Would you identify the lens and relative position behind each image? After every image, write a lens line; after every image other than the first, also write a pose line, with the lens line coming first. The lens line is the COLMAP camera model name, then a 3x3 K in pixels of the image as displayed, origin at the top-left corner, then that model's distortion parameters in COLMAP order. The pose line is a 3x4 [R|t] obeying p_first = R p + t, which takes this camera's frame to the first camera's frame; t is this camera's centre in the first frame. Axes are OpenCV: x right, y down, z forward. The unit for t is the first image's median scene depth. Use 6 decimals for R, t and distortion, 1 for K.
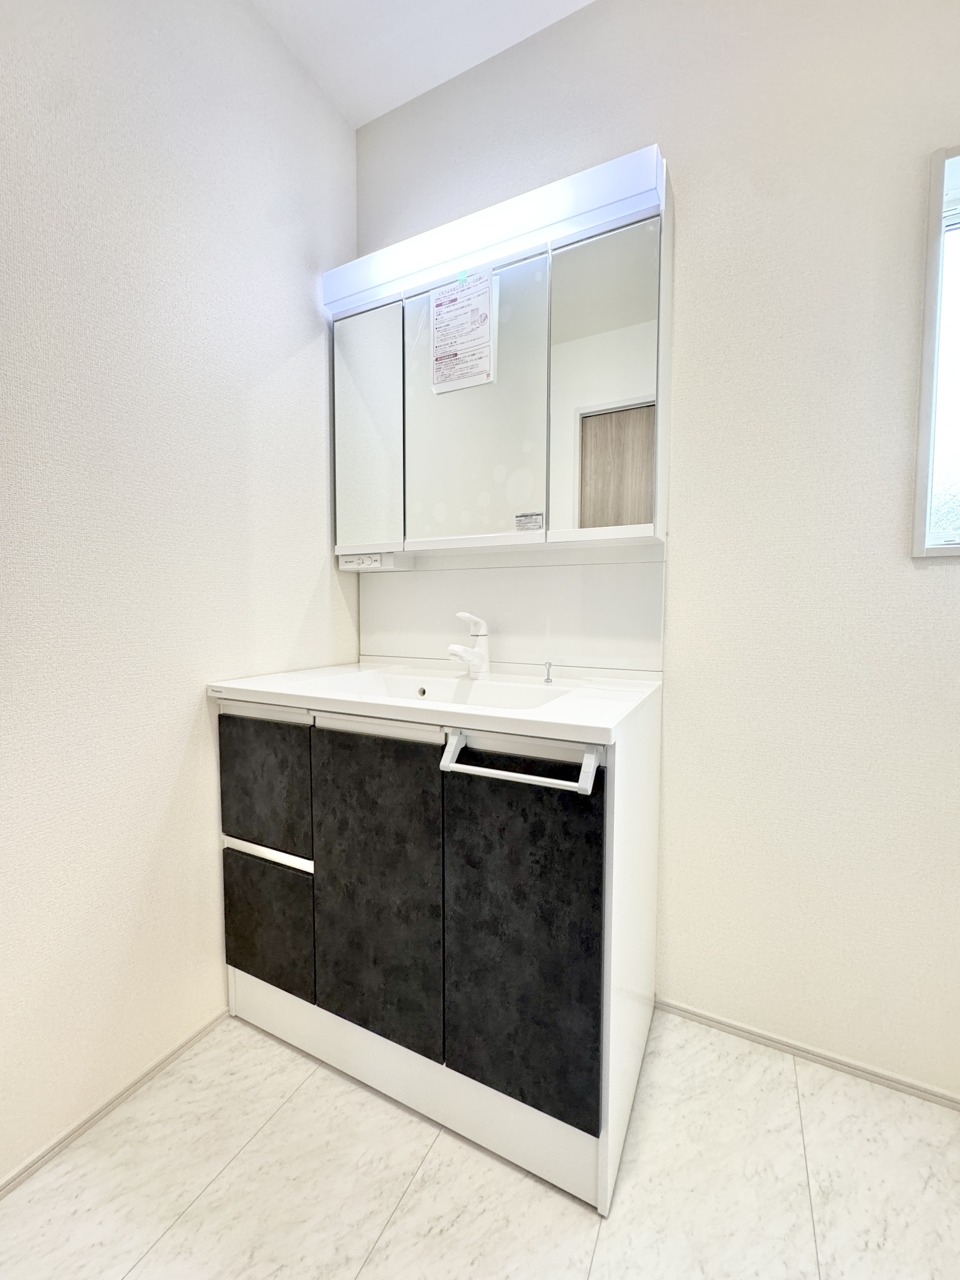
lens RADIAL K [[512.3, 0, 482.5], [0, 512.3, 638.1], [0, 0, 1]] dist [-0.003770, 0.000588]
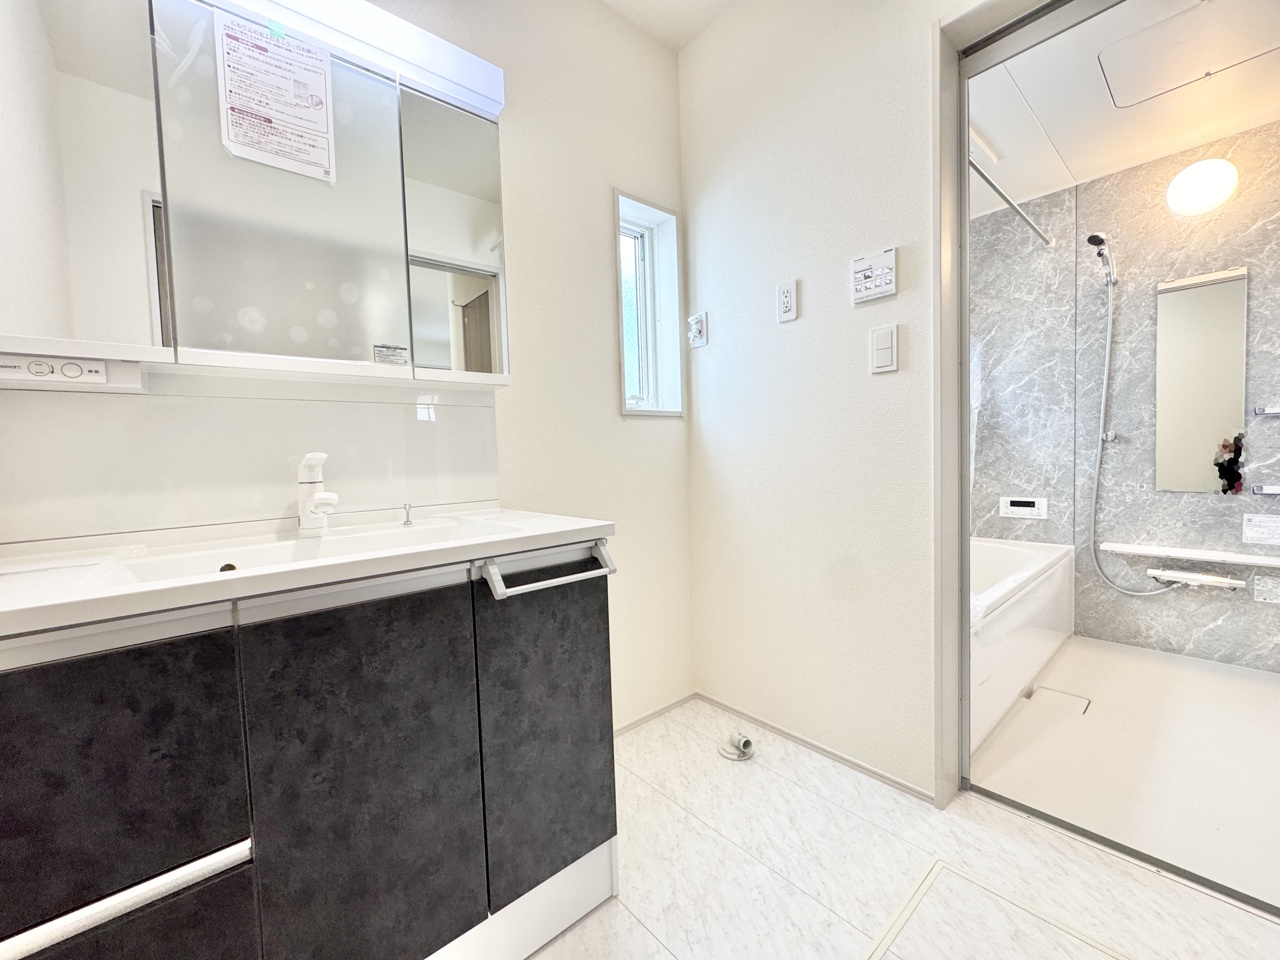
lens RADIAL K [[512.3, 0, 633.9], [0, 512.3, 479.6], [0, 0, 1]] dist [-0.003770, 0.000588]
pose [[0.384376, -0.060453, 0.921195, -0.821322], [0.089639, 0.995583, 0.027932, 0.019225], [-0.918815, 0.071838, 0.388097, 0.329136]]
